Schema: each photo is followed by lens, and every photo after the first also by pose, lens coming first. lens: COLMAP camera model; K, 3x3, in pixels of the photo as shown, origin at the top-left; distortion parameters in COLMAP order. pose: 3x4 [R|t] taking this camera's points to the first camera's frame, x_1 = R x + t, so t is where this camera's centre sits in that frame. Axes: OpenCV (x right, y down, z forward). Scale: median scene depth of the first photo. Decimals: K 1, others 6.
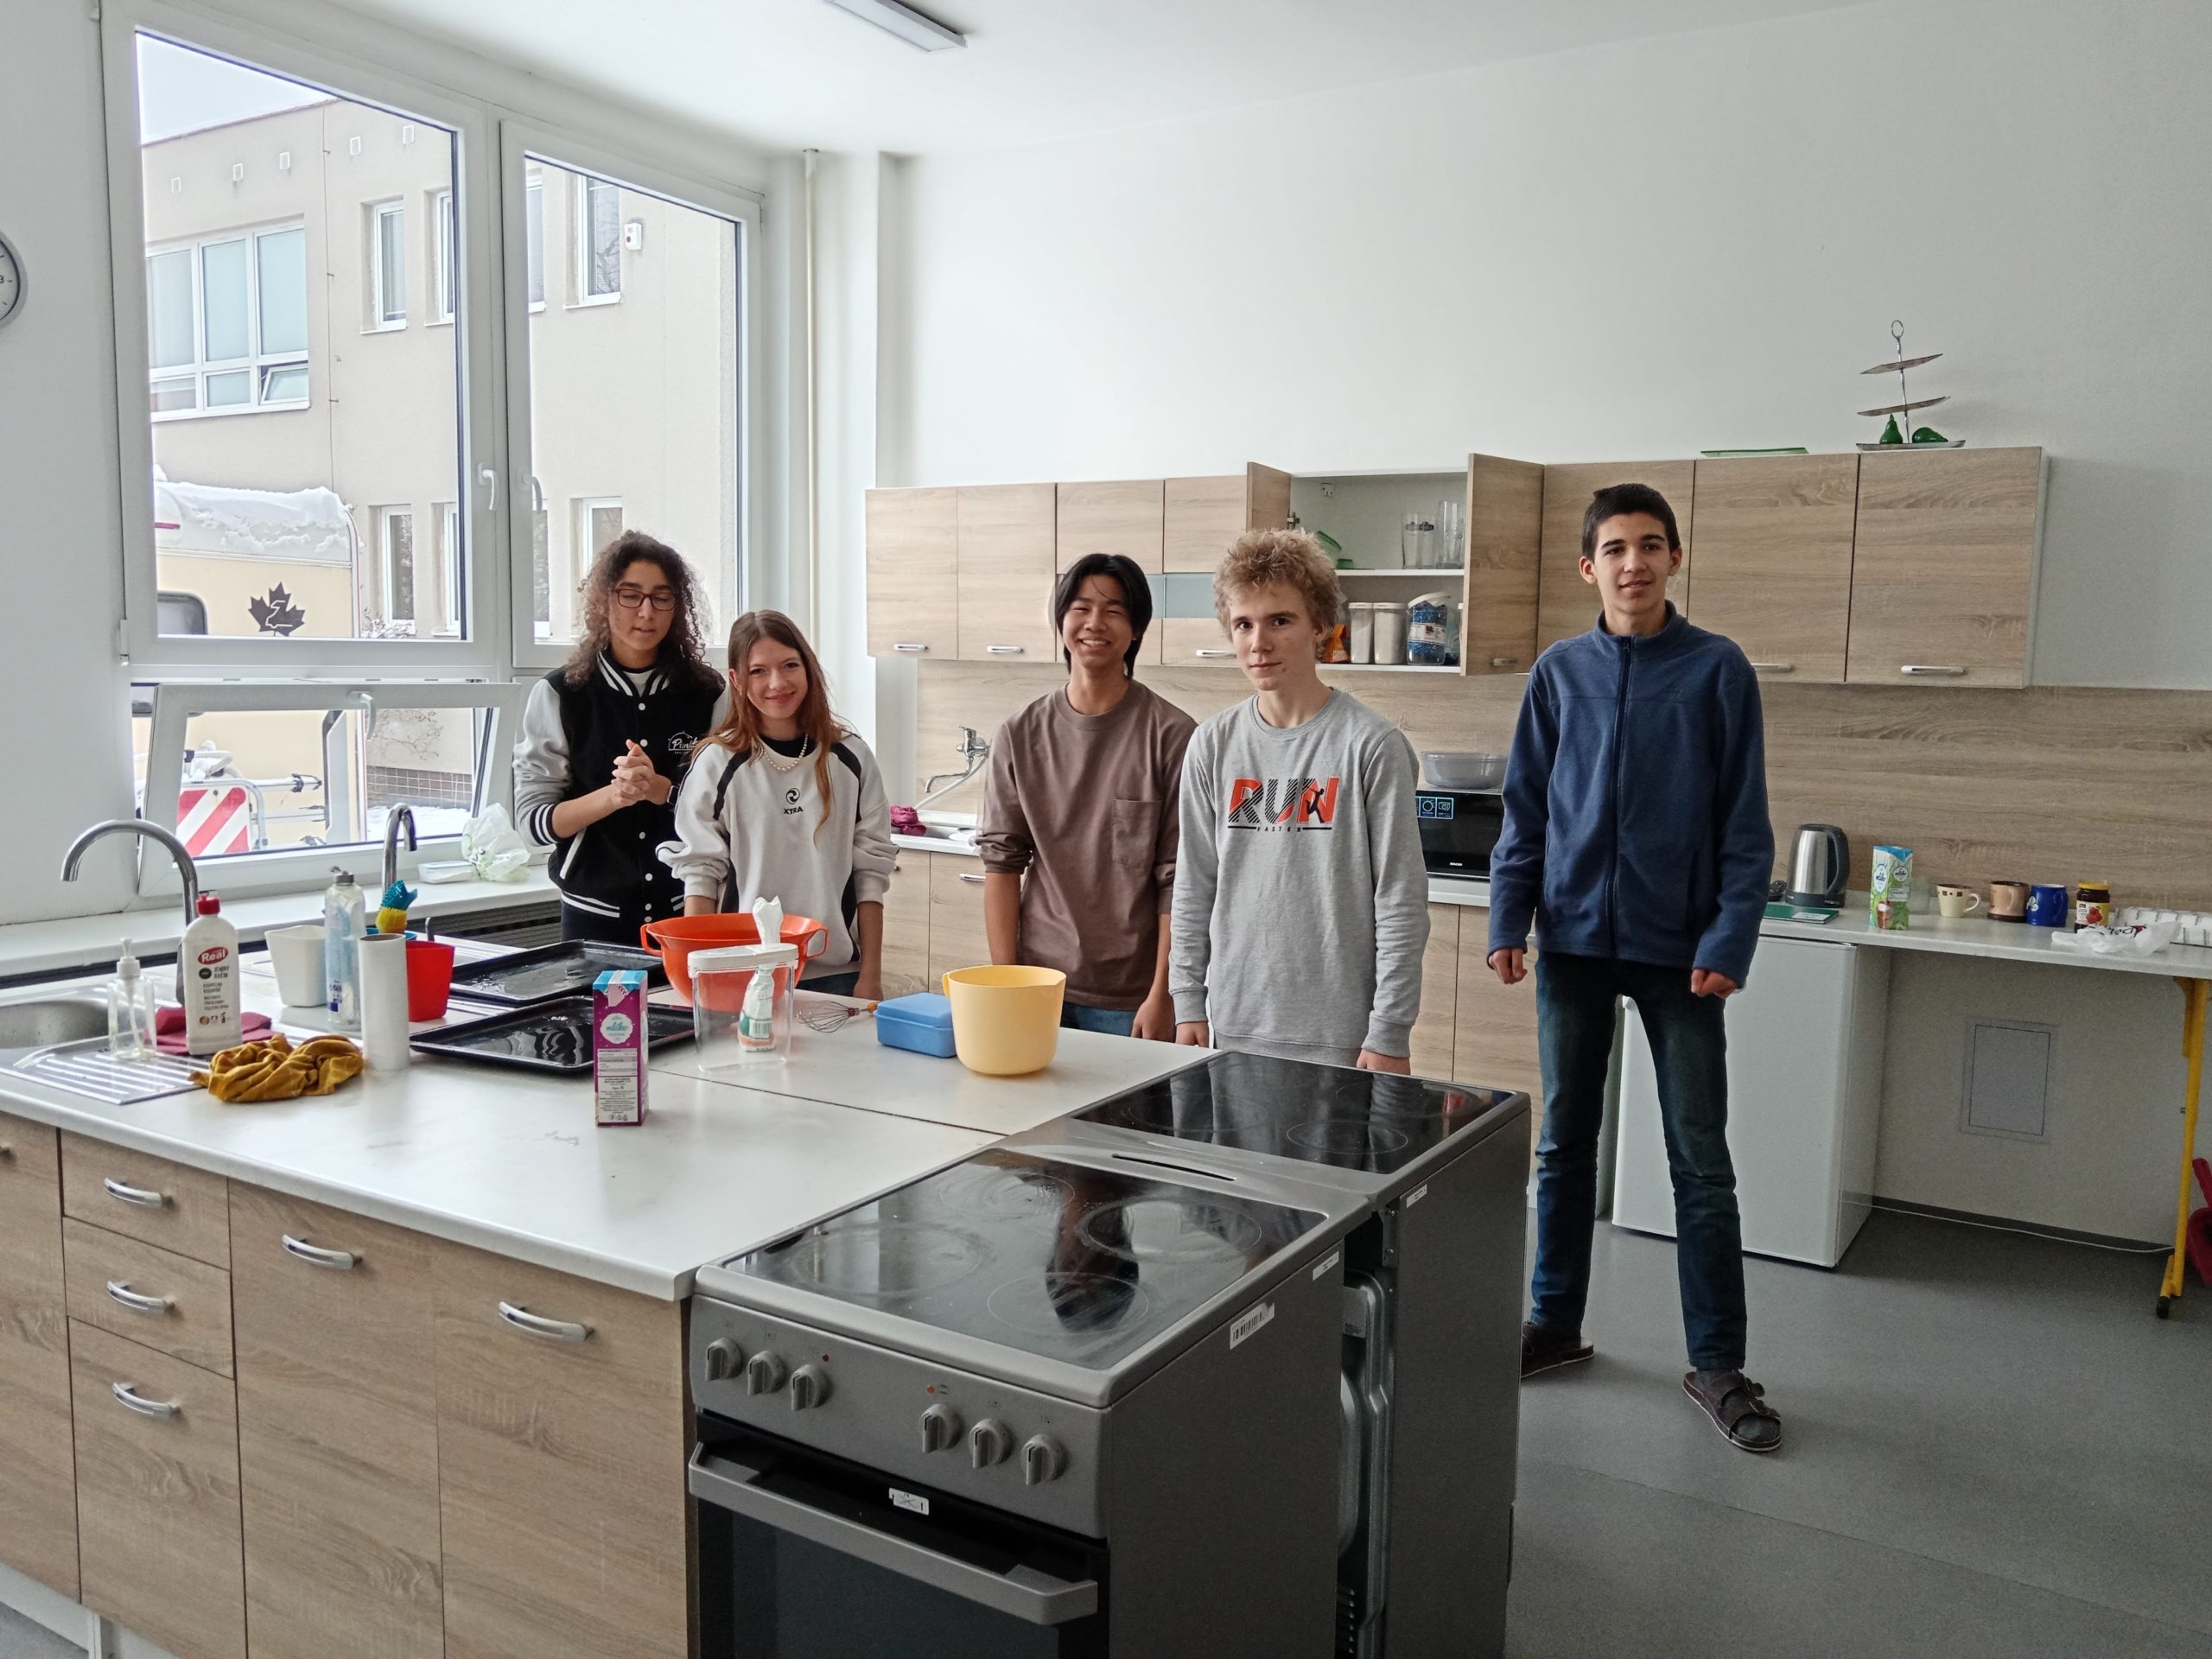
lens RADIAL K [[1732.3, 0, 1106.1], [0, 1732.3, 834.6], [0, 0, 1]] dist [-0.003494, -0.000527]
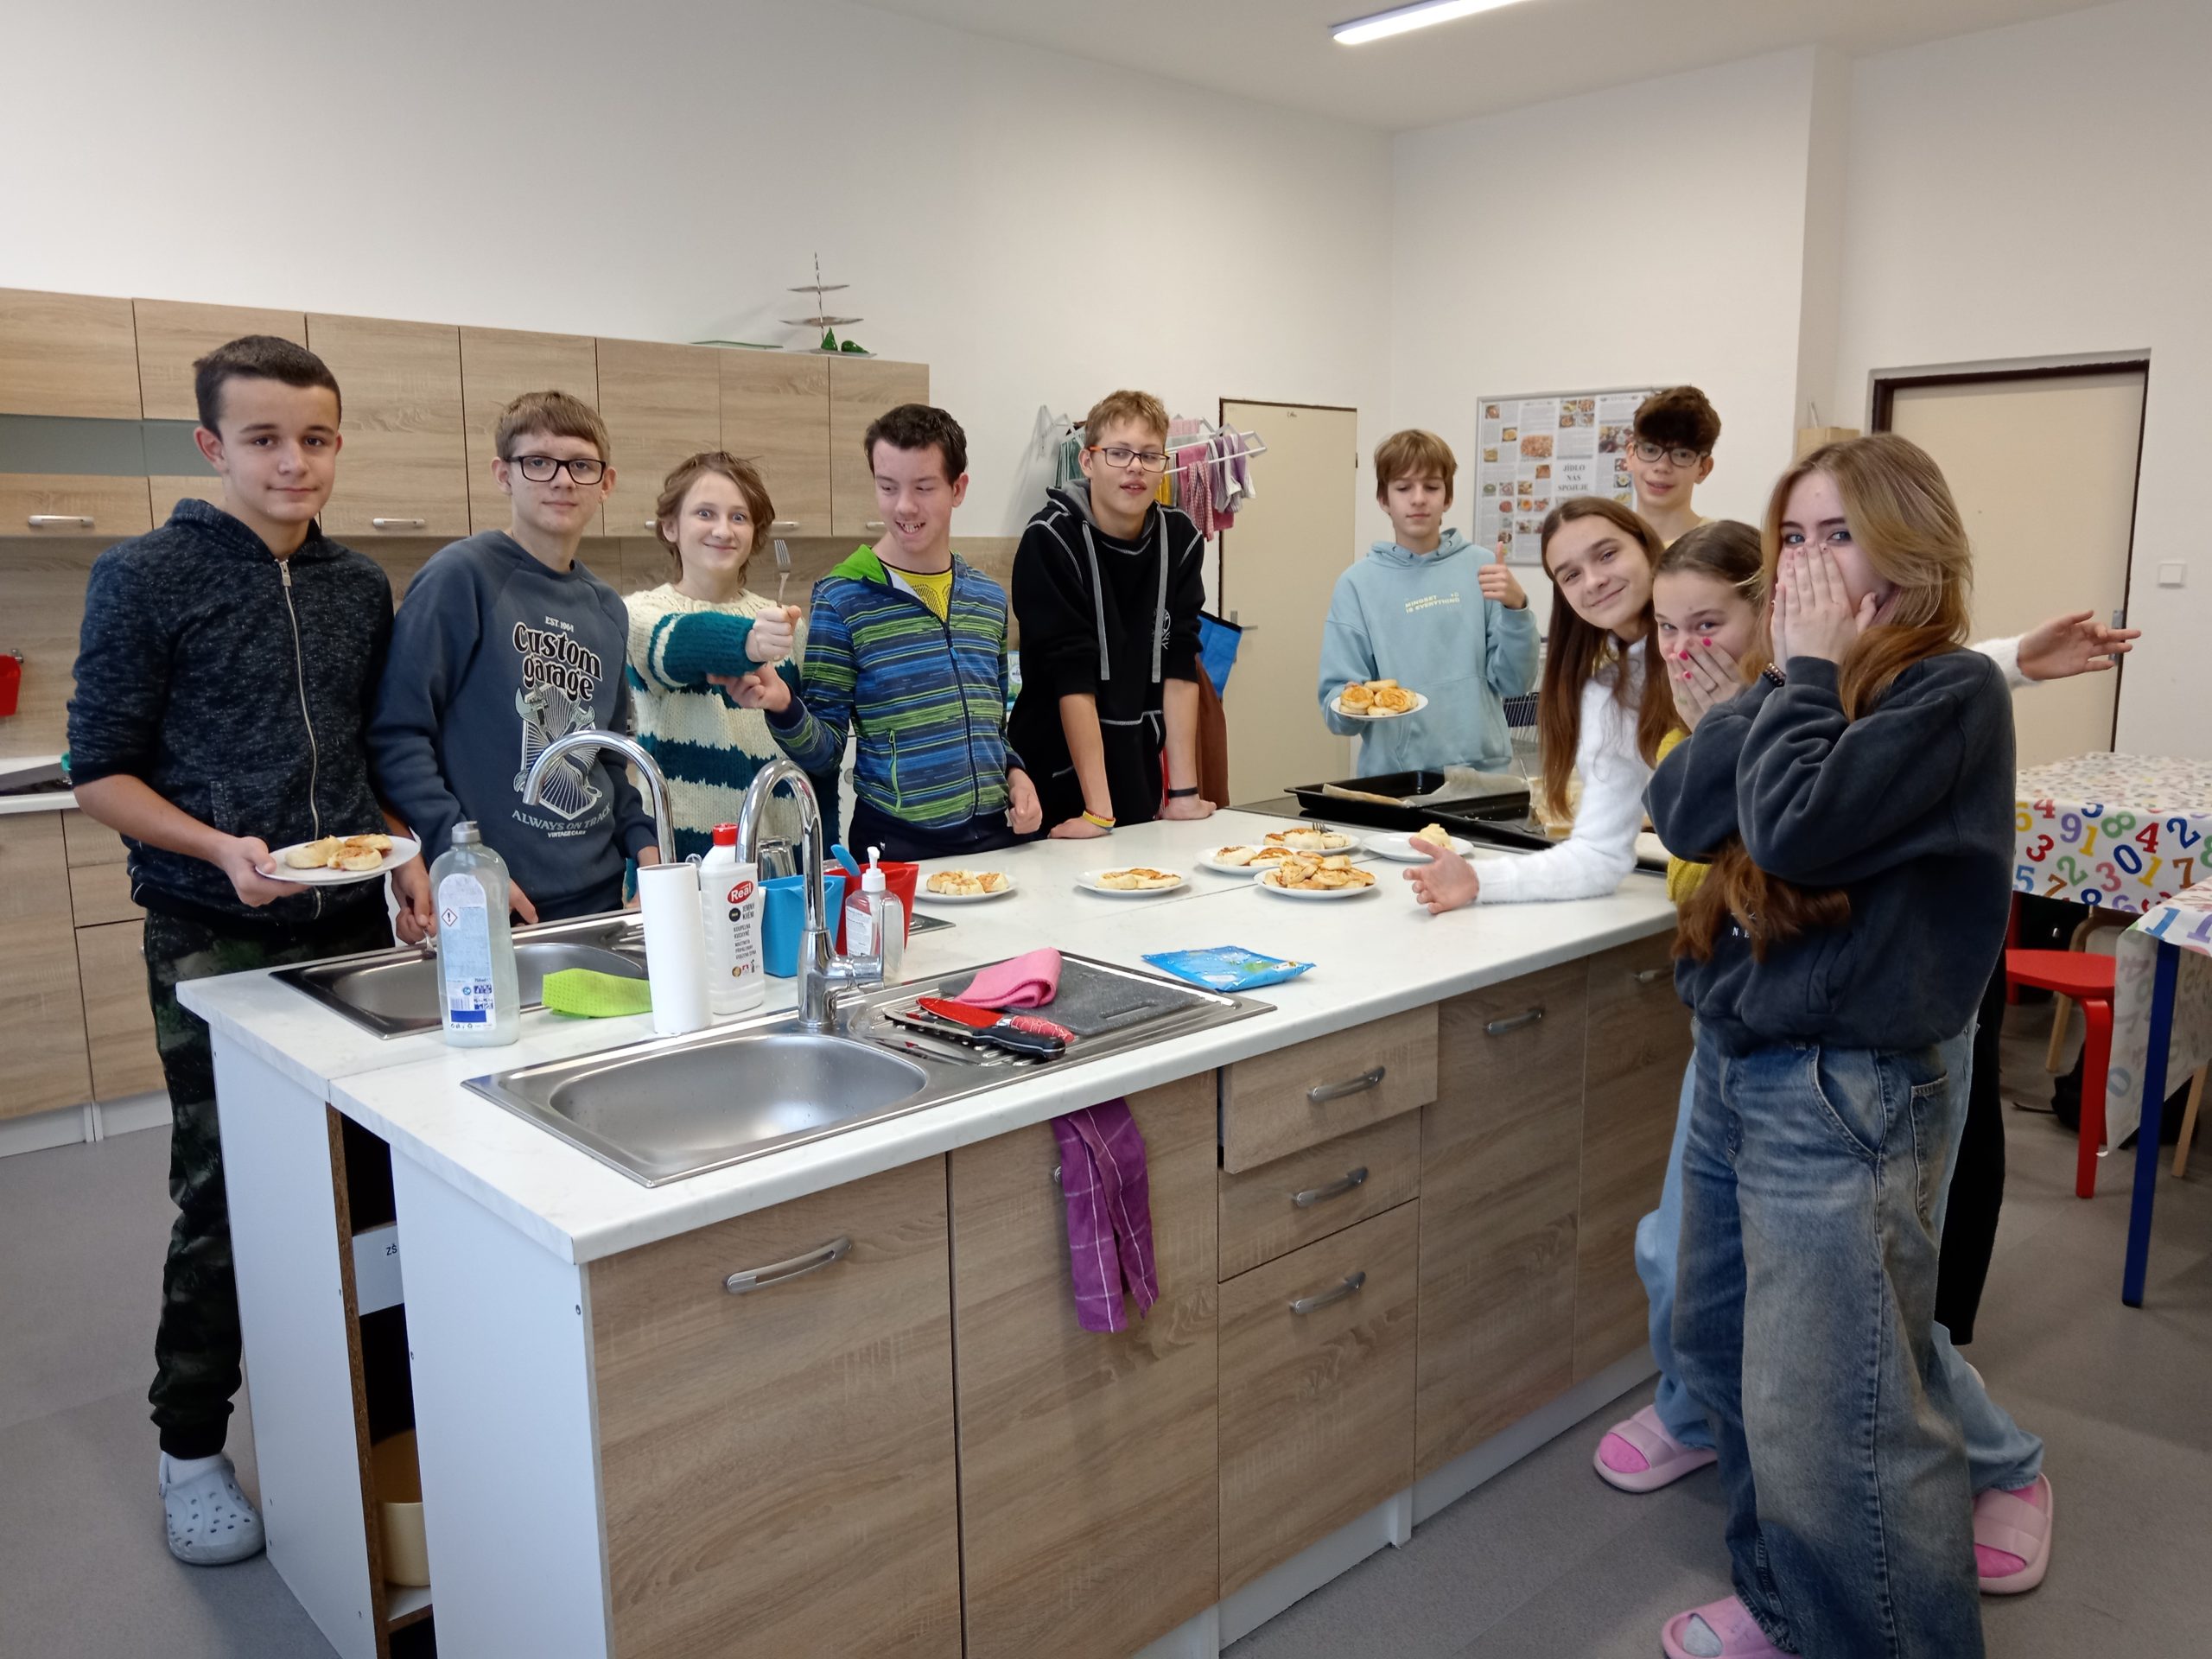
lens RADIAL K [[1732.3, 0, 1107.3], [0, 1732.3, 825.2], [0, 0, 1]] dist [-0.003494, -0.000527]
pose [[0.274727, -0.183658, 0.943819, -0.788049], [0.117492, 0.980645, 0.156624, -0.053792], [-0.954317, 0.067862, 0.290988, 0.440382]]
